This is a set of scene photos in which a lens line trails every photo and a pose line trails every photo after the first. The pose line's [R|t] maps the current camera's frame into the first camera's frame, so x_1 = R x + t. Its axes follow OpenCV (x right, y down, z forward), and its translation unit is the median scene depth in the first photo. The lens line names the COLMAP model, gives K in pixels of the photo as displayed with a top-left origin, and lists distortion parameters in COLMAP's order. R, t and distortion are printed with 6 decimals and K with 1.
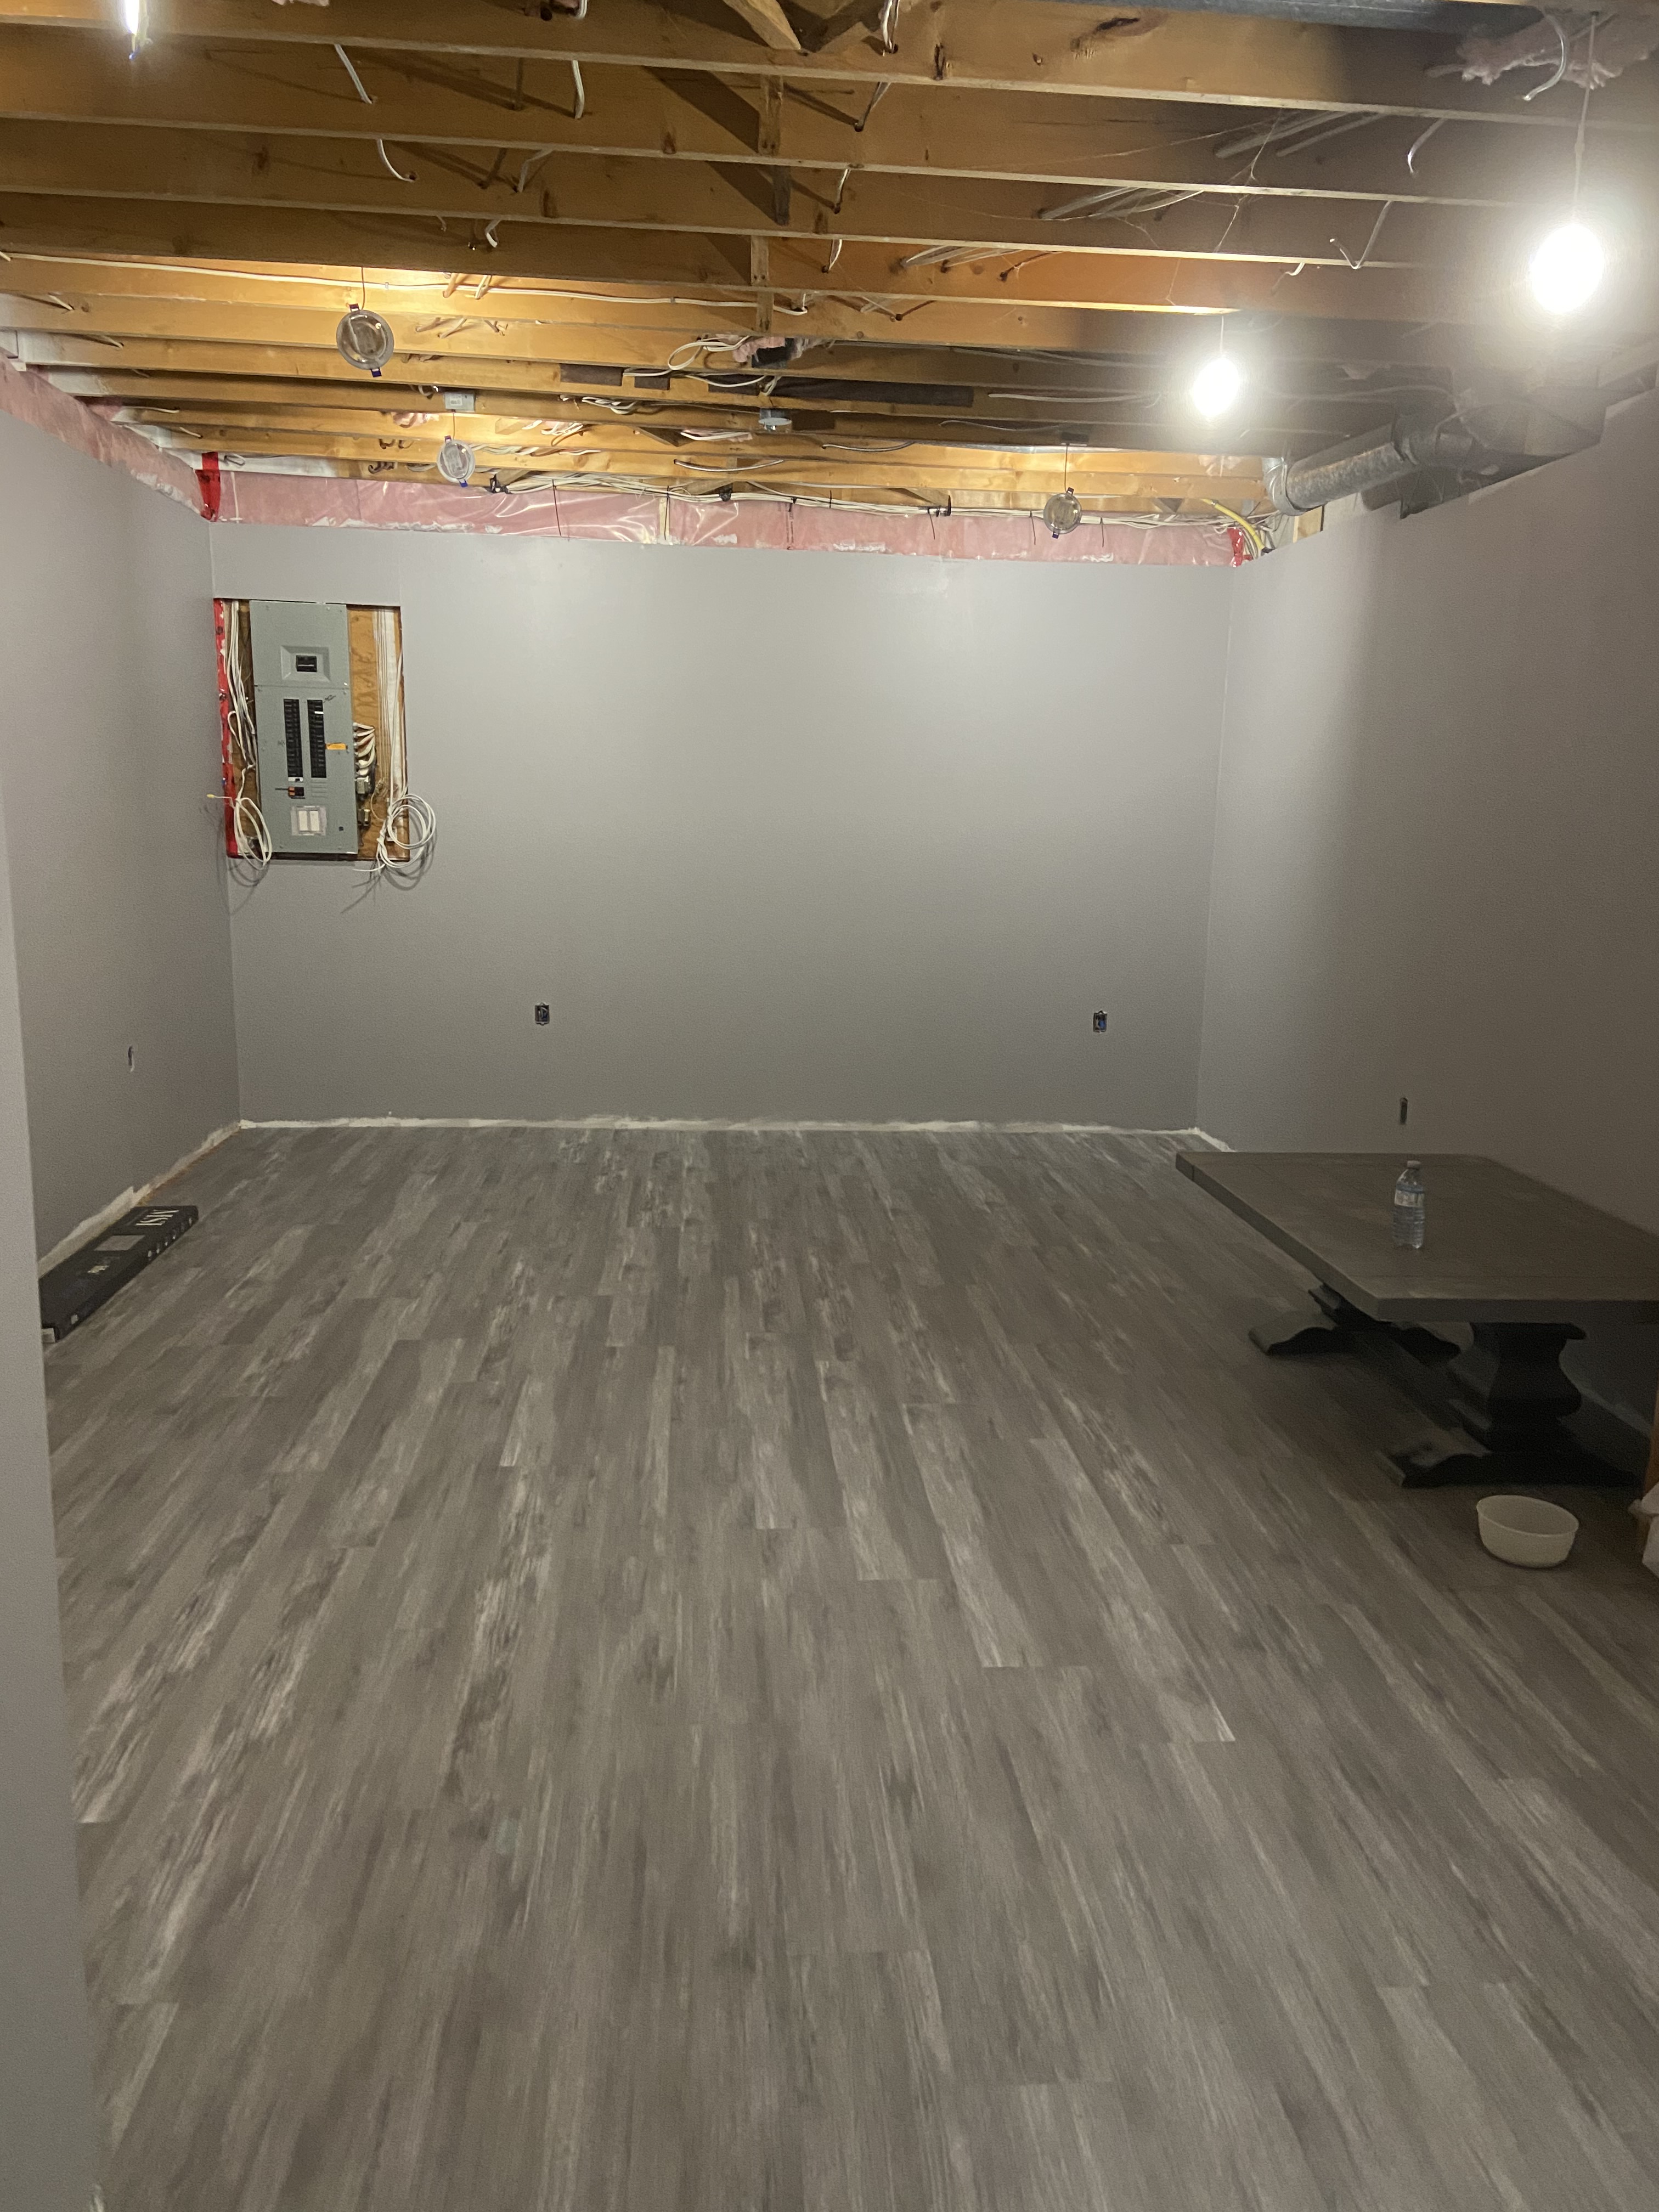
lens RADIAL K [[1647.3, 0, 856.8], [0, 1647.3, 1096.3], [0, 0, 1]] dist [0.125452, -0.159327]
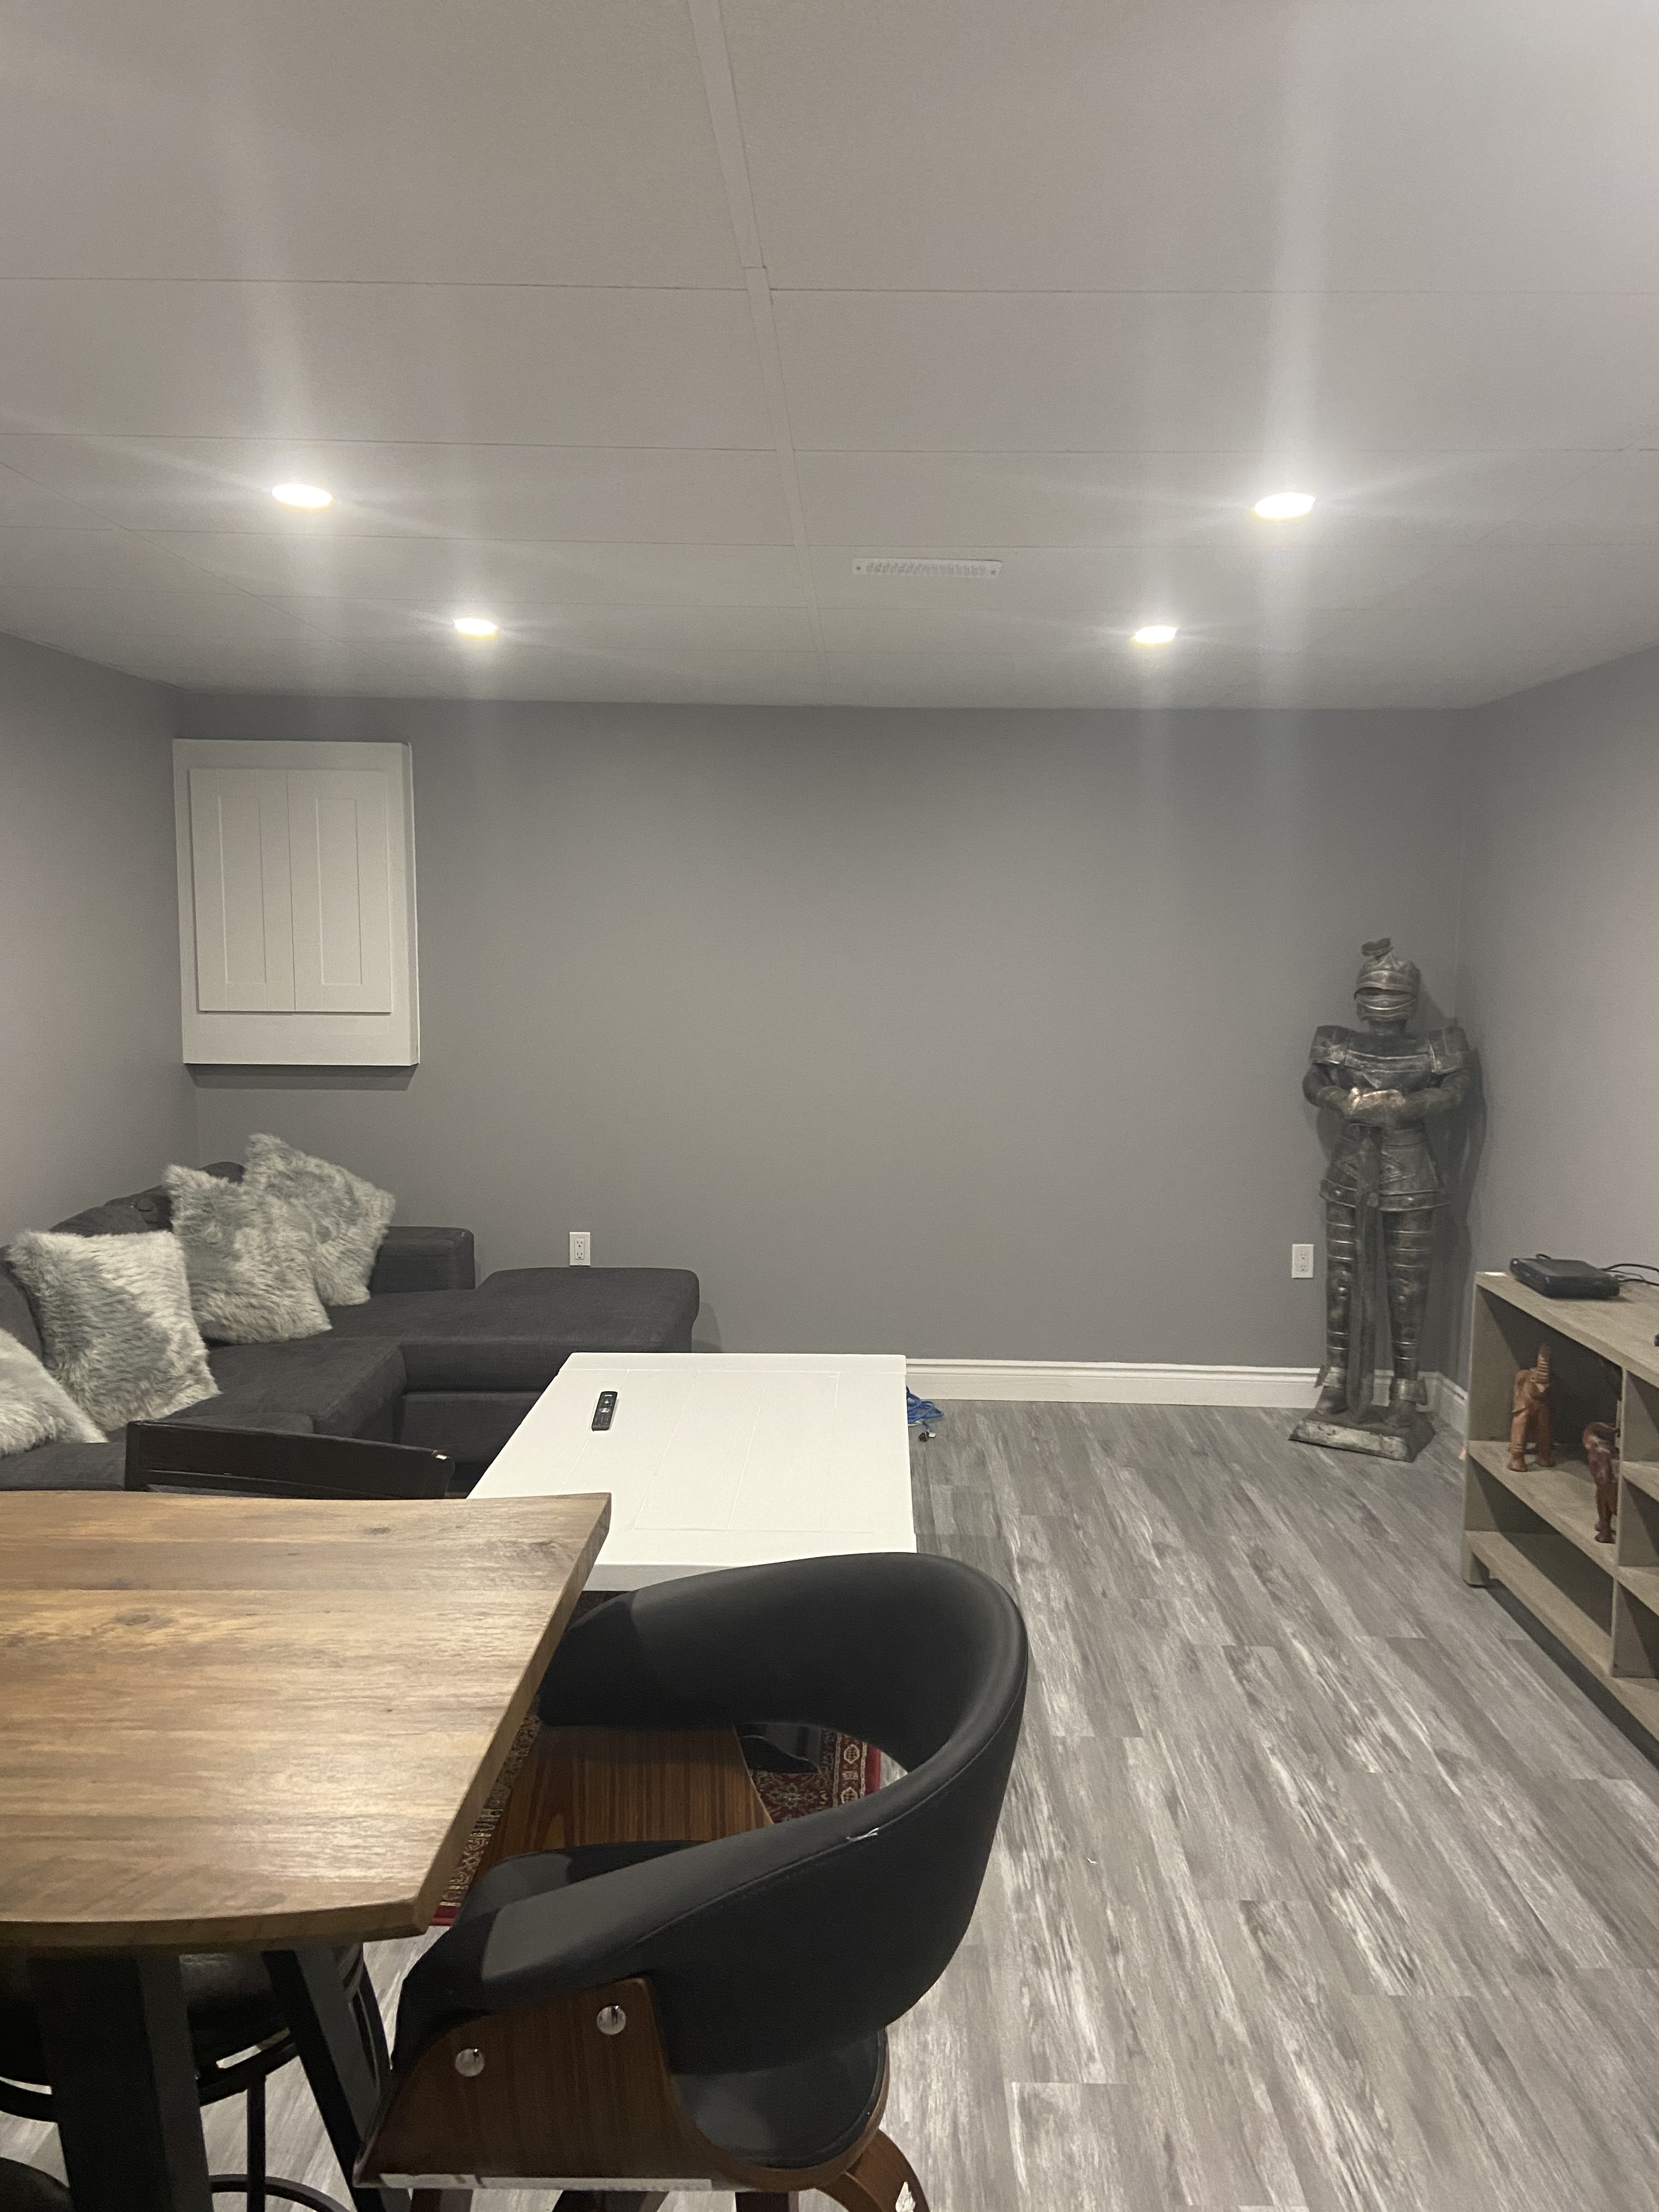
lens RADIAL K [[1652.7, 0, 844.8], [0, 1652.7, 1076.2], [0, 0, 1]] dist [0.133098, -0.162301]
pose [[0.994490, -0.010520, -0.104304, 0.038053], [0.001118, 0.995960, -0.089796, -0.119867], [0.104827, 0.089184, 0.990483, 0.413855]]
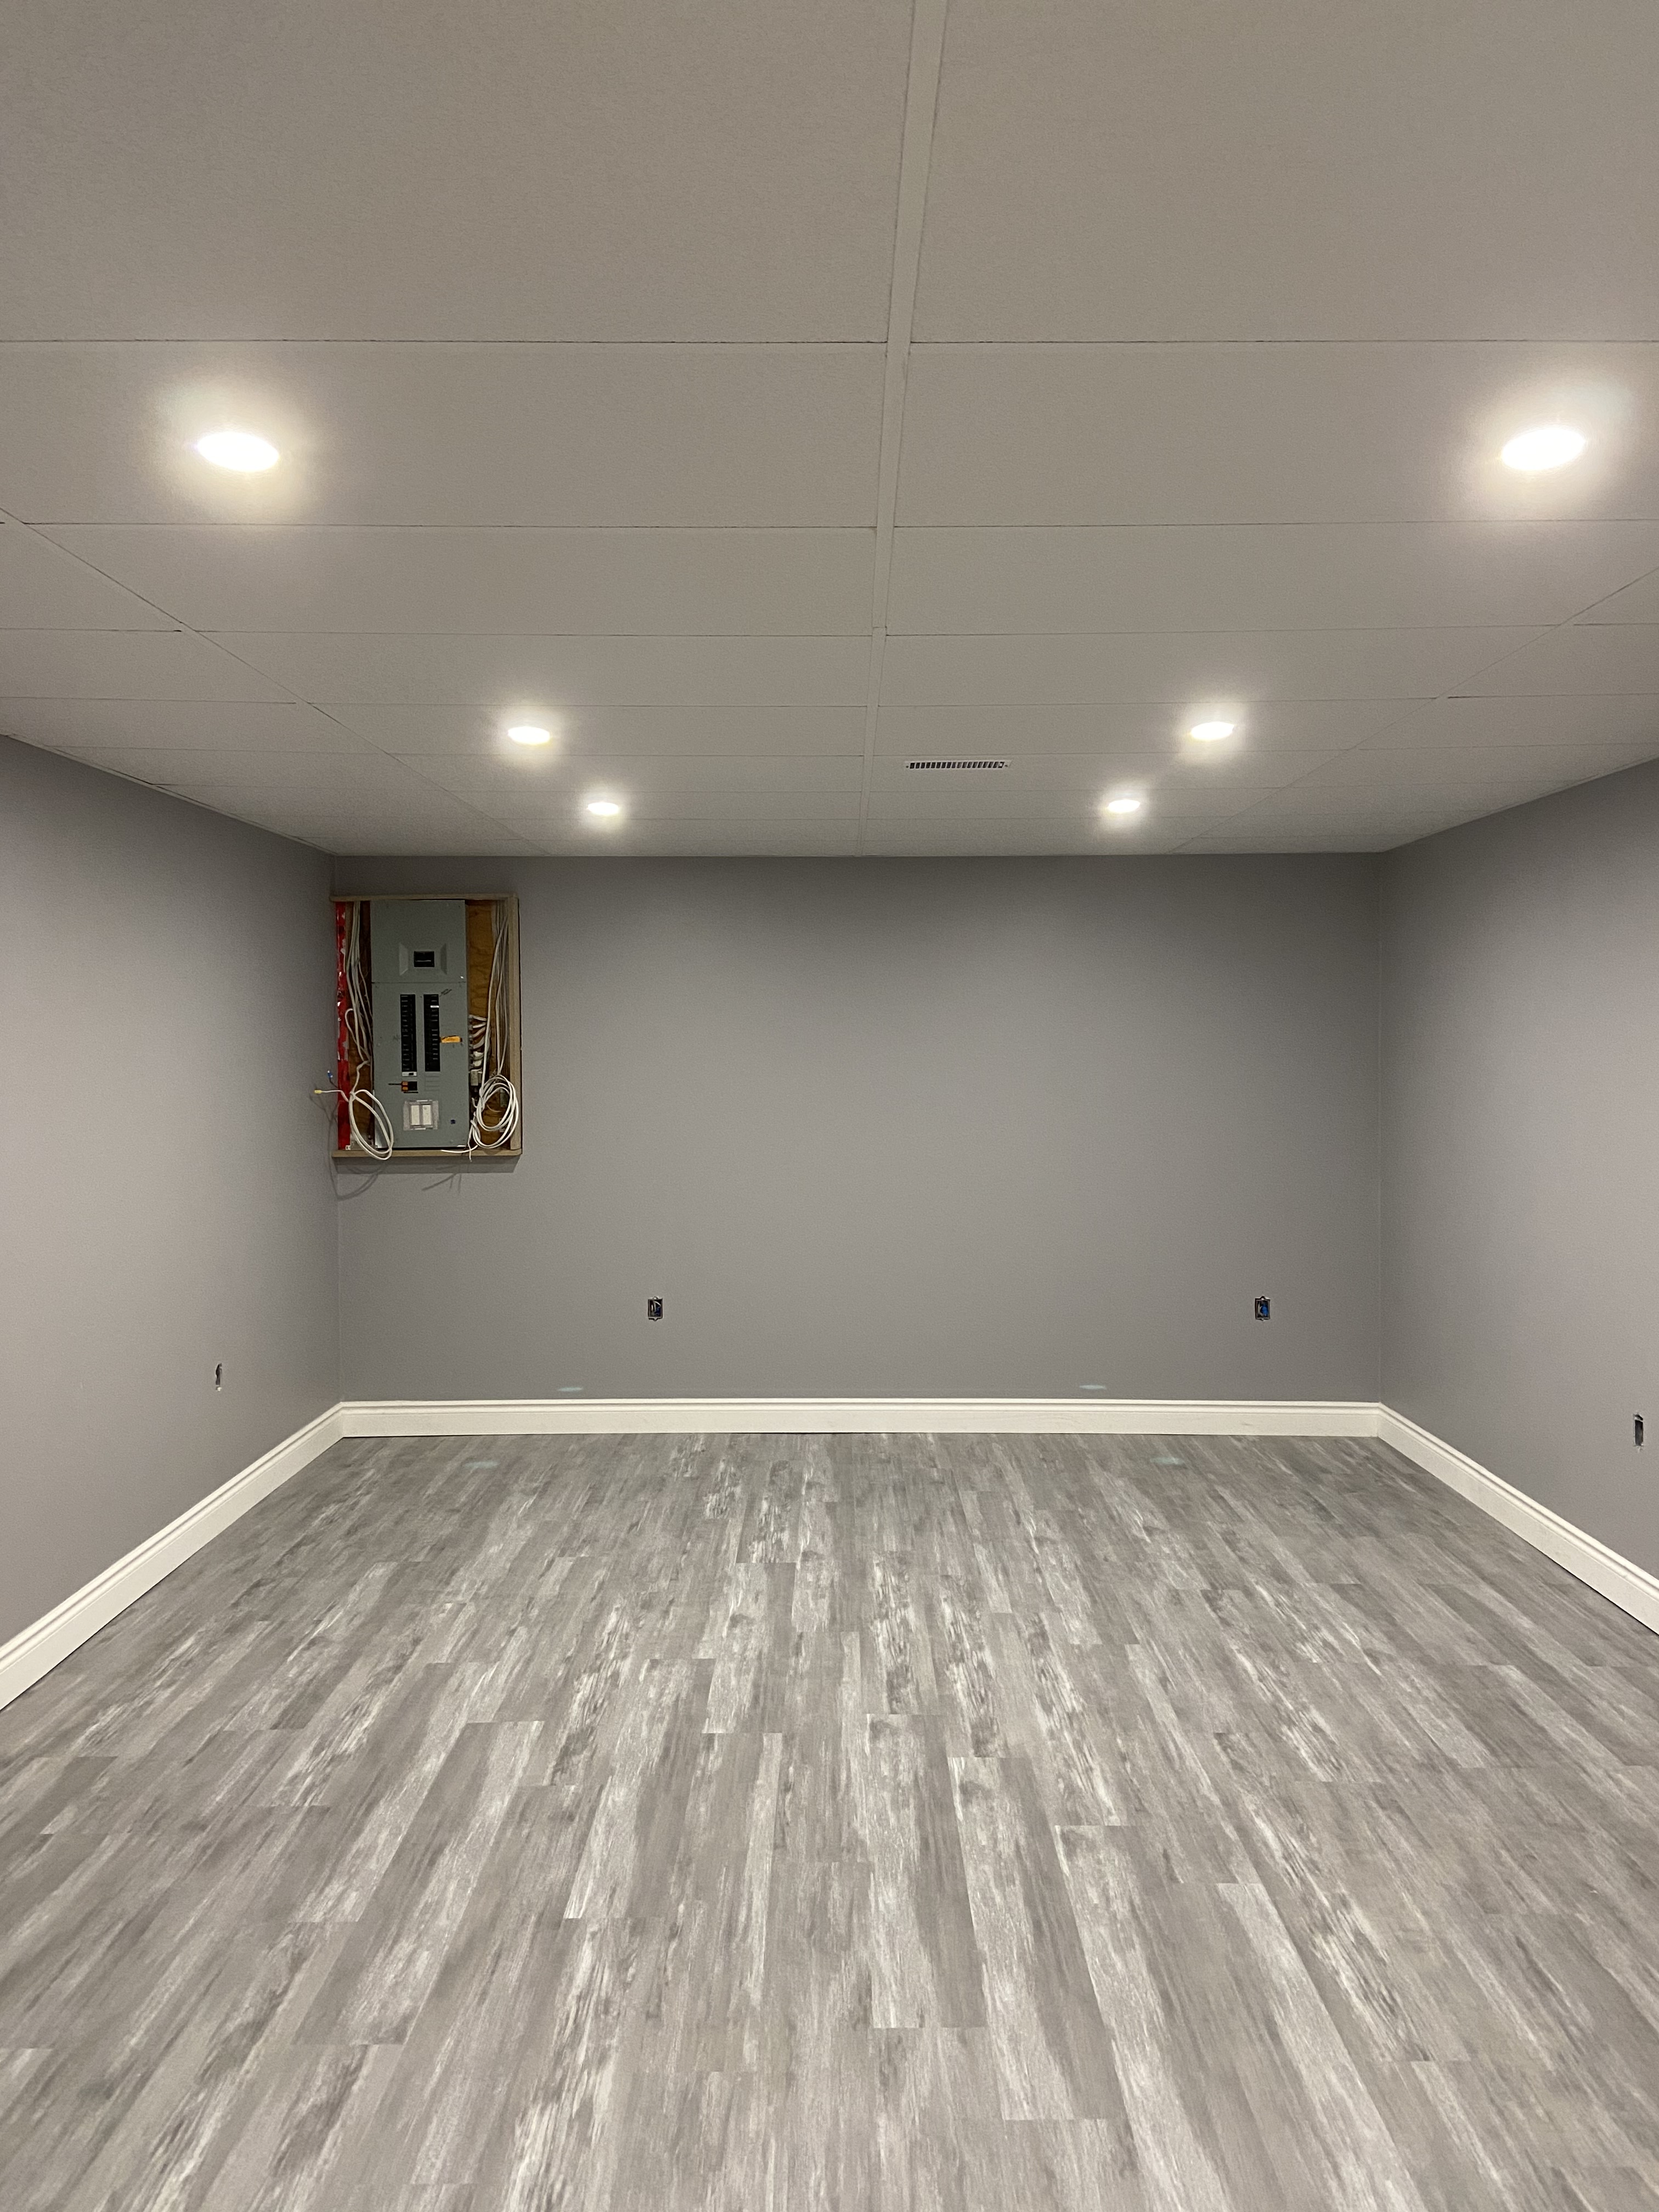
lens RADIAL K [[1652.7, 0, 844.8], [0, 1652.7, 1076.2], [0, 0, 1]] dist [0.133098, -0.162301]
pose [[0.995650, -0.026876, -0.089209, 0.009155], [0.012103, 0.986687, -0.162178, -0.049881], [0.092380, 0.160393, 0.982721, 0.121586]]
